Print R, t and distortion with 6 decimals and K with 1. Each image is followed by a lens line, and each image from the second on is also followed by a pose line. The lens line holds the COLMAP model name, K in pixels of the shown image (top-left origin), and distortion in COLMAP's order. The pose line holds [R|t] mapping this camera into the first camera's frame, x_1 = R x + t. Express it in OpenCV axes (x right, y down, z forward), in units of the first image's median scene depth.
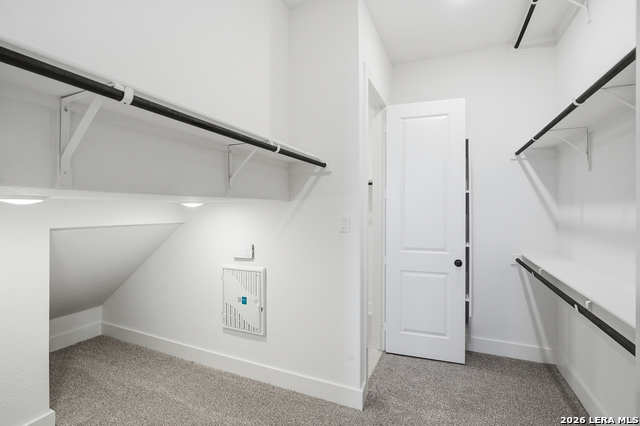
lens RADIAL K [[294.7, 0, 314.3], [0, 294.7, 211.4], [0, 0, 1]] dist [-0.011538, 0.005019]
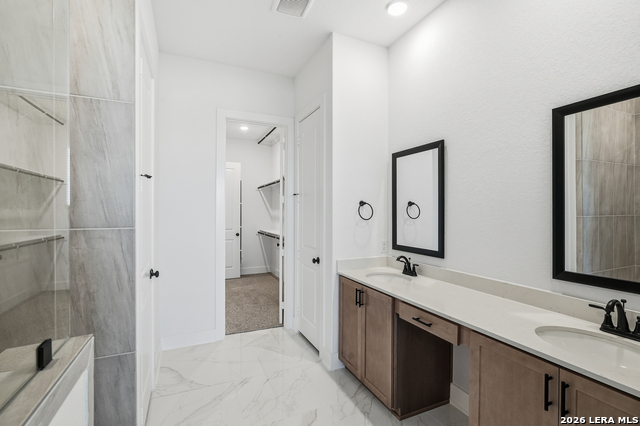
lens RADIAL K [[294.7, 0, 317.9], [0, 294.7, 211.5], [0, 0, 1]] dist [-0.011538, 0.005019]
pose [[0.663104, 0.002875, 0.748522, -0.812586], [-0.000532, 0.999994, -0.003370, 0.002271], [-0.748527, 0.001836, 0.663102, -0.990406]]
